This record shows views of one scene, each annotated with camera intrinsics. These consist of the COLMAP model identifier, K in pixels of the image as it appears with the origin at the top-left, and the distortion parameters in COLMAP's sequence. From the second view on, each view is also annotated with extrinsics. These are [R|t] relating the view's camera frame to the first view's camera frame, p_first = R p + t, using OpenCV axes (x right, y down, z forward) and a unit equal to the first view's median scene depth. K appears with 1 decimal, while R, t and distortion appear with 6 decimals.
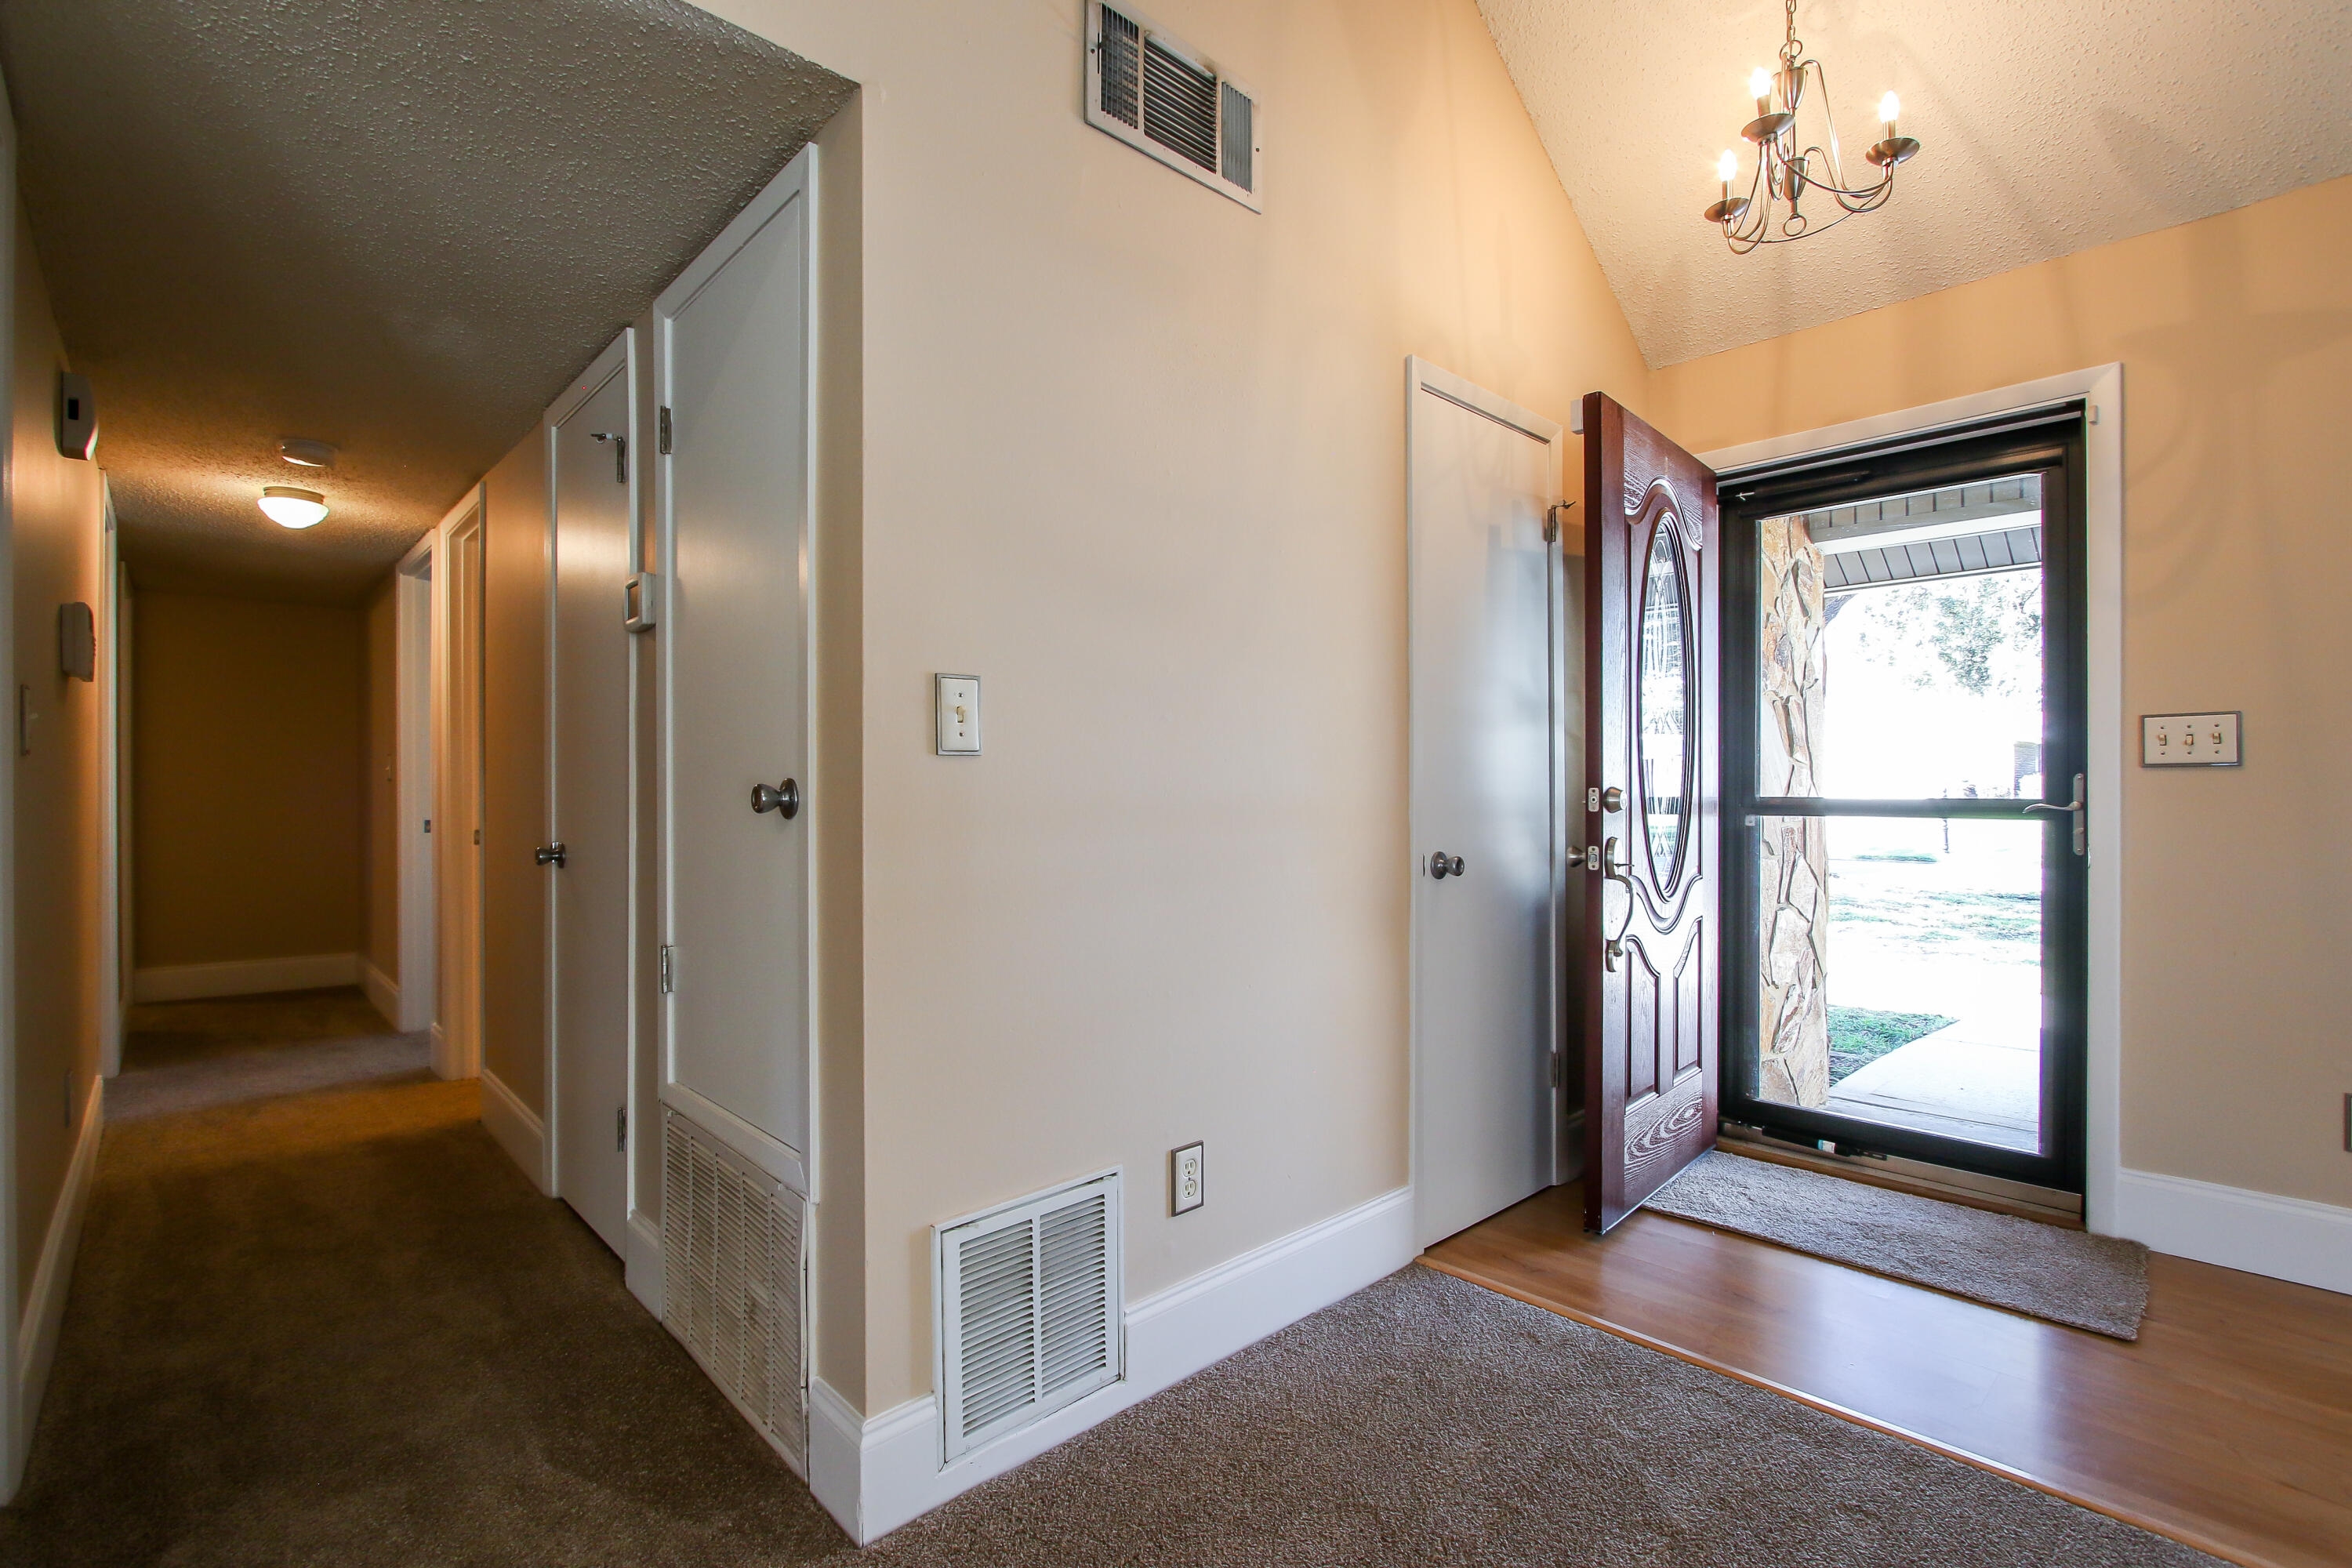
lens RADIAL K [[1083.5, 0, 1154.3], [0, 1083.5, 788.5], [0, 0, 1]] dist [-0.014642, 0.001020]
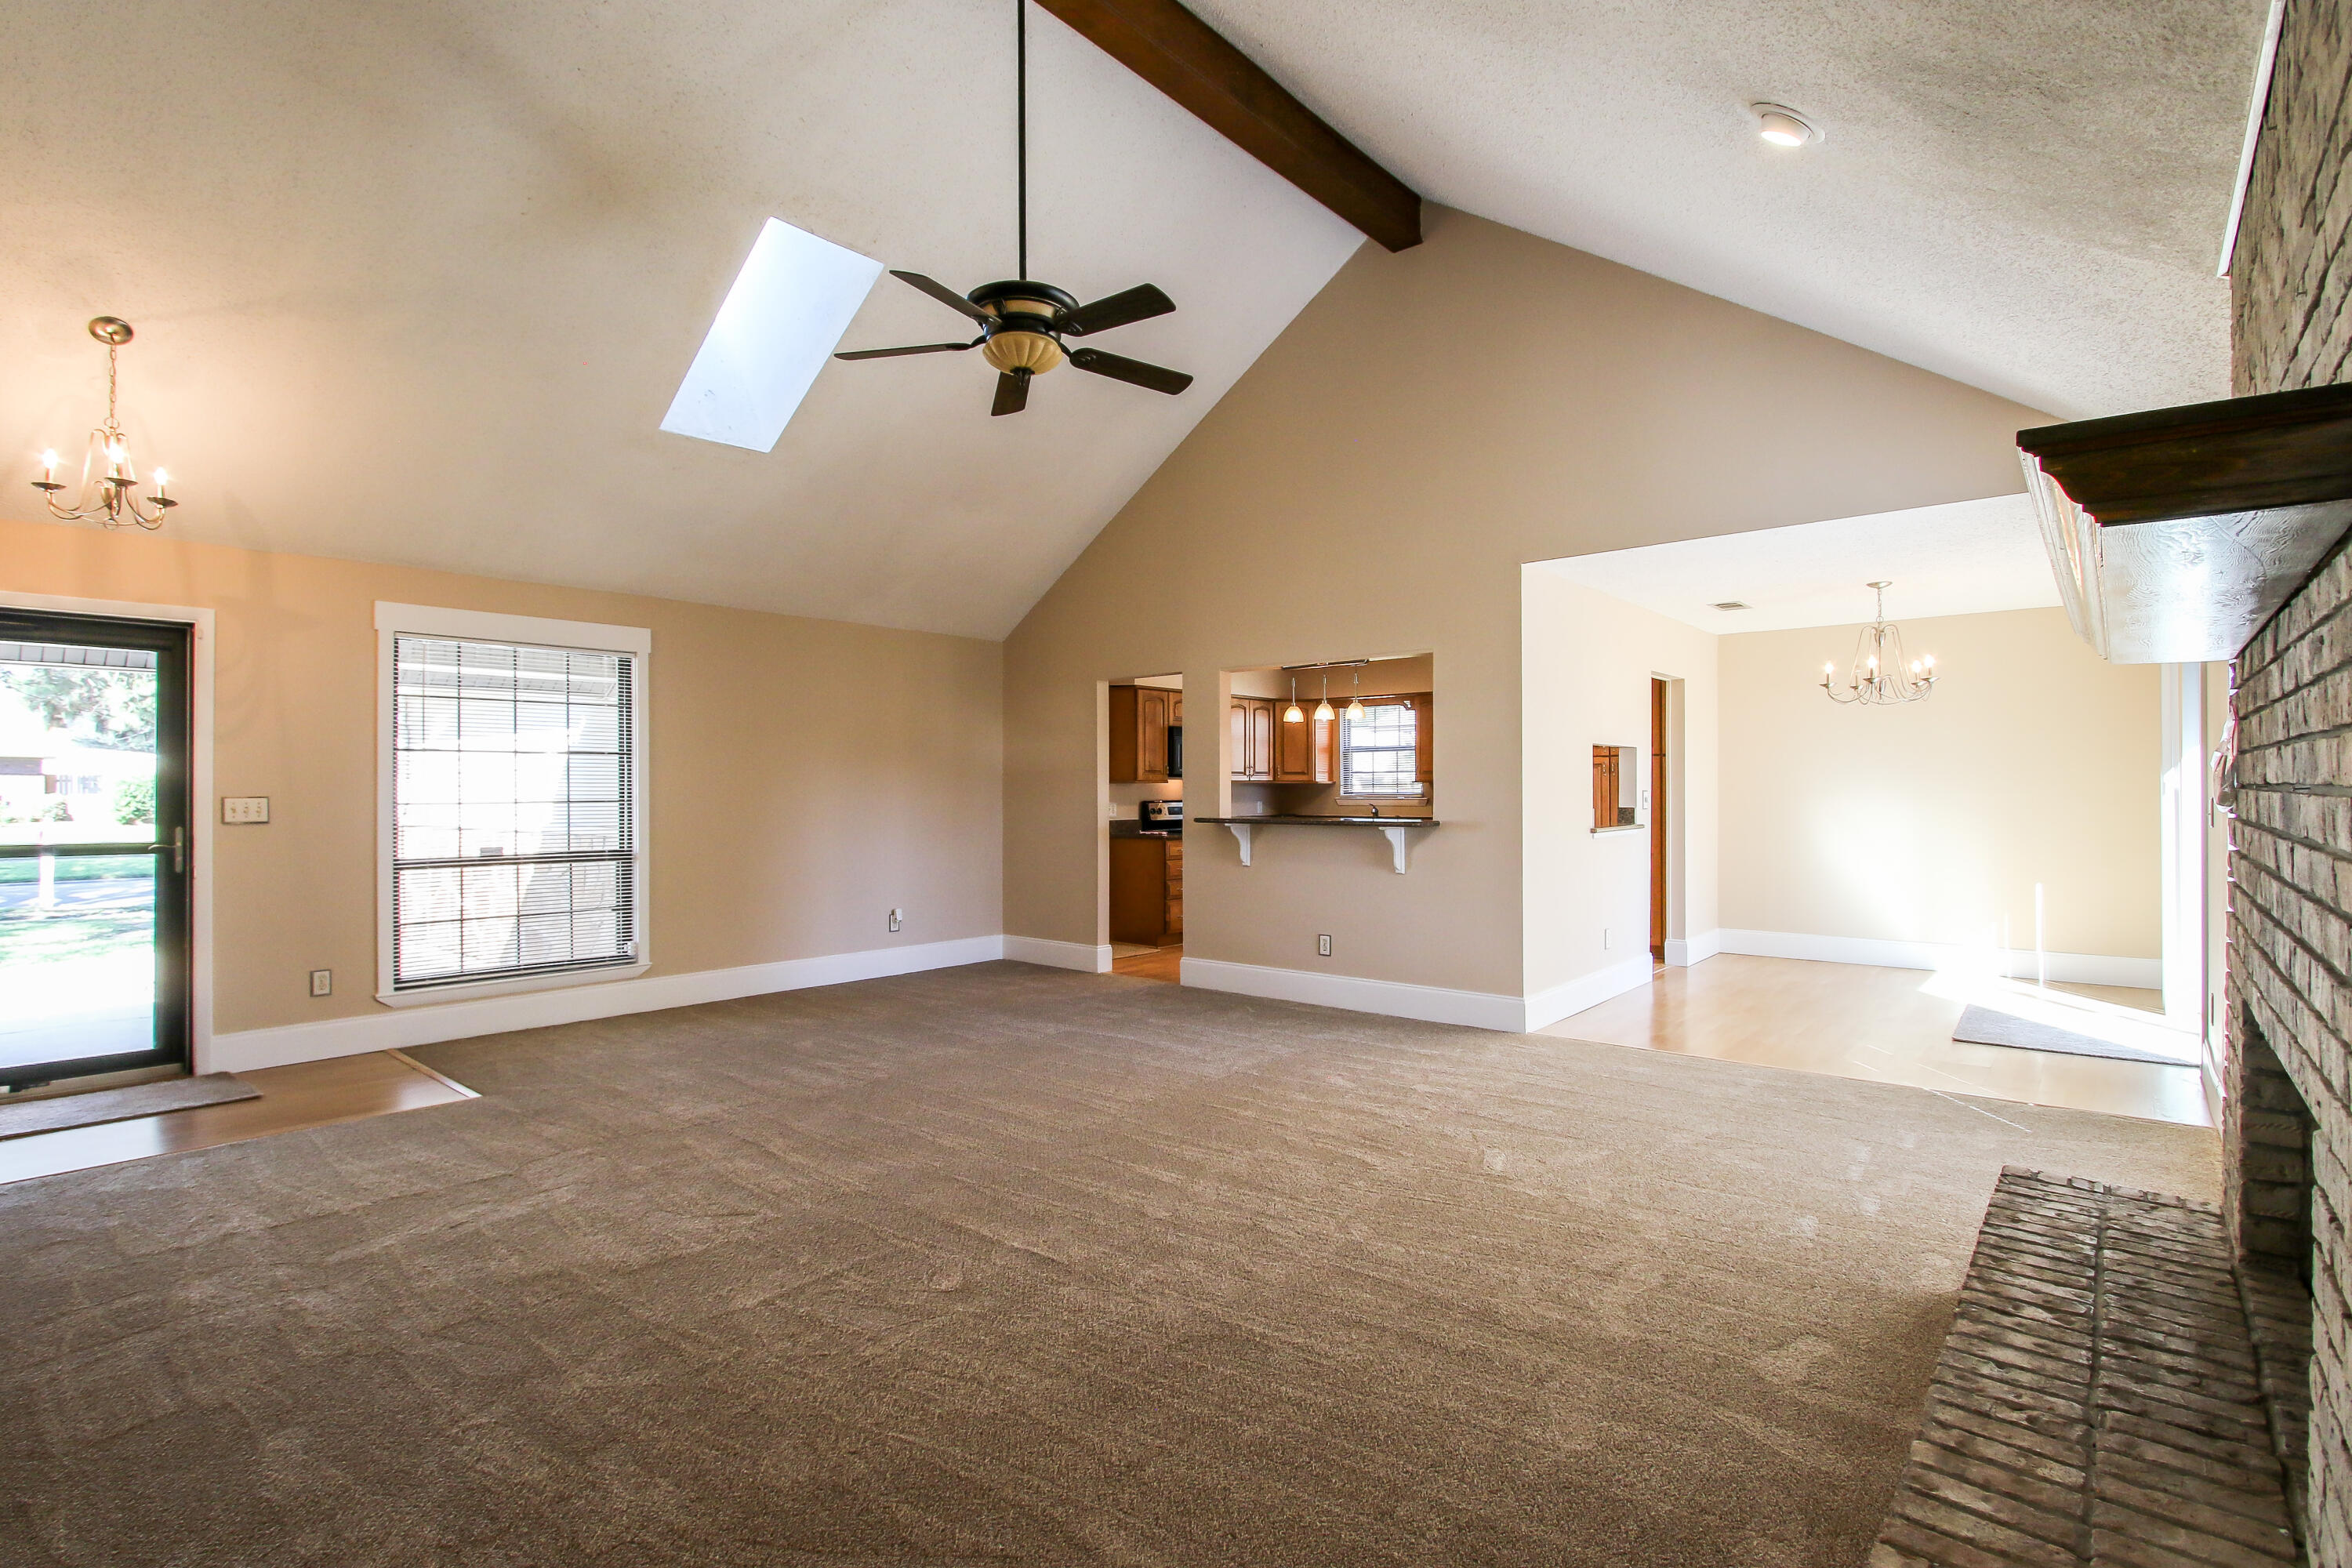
lens RADIAL K [[1123.6, 0, 1164.8], [0, 1123.6, 765.7], [0, 0, 1]] dist [-0.031020, 0.010331]
pose [[-0.120324, 0.022516, 0.992479, -1.247682], [0.001894, 0.999746, -0.022451, -0.076970], [-0.992733, -0.000821, -0.120336, -0.438407]]
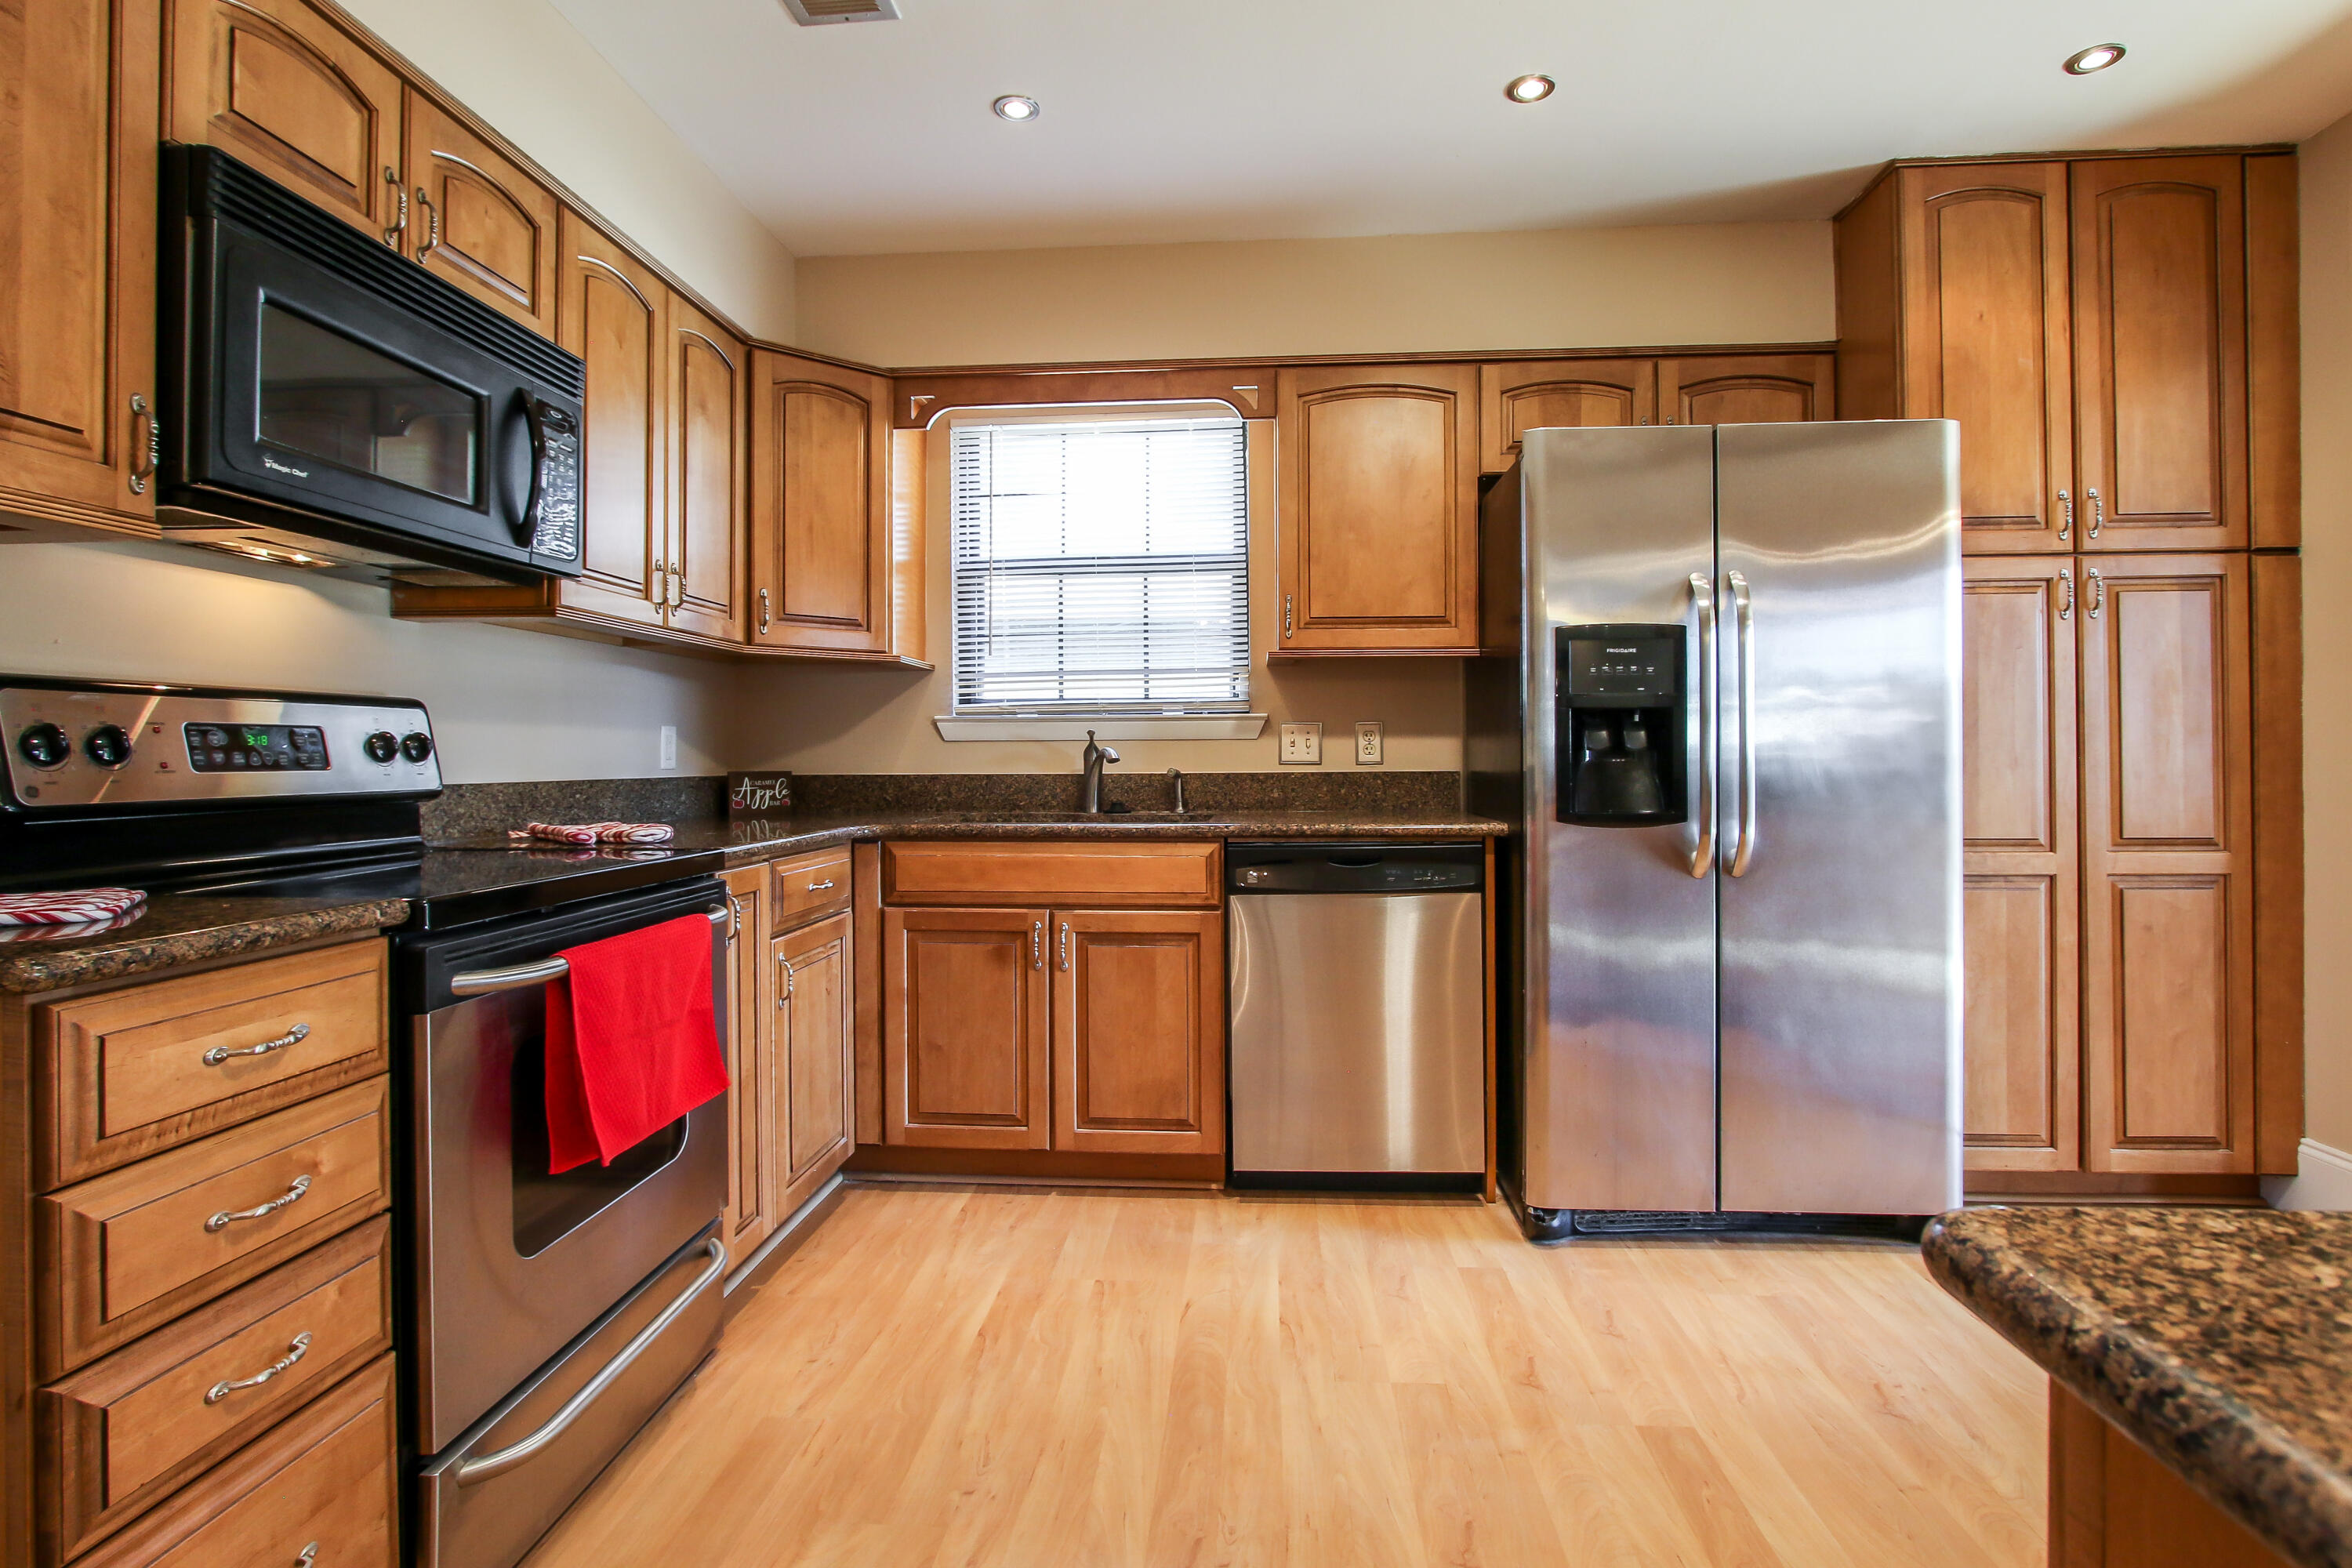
lens RADIAL K [[1137.5, 0, 1183.0], [0, 1137.5, 755.7], [0, 0, 1]] dist [-0.017876, 0.000459]
pose [[-0.690937, 0.006639, 0.722885, 1.733815], [0.006228, 0.999975, -0.003231, 0.001671], [-0.722889, 0.002270, -0.690961, -0.879478]]
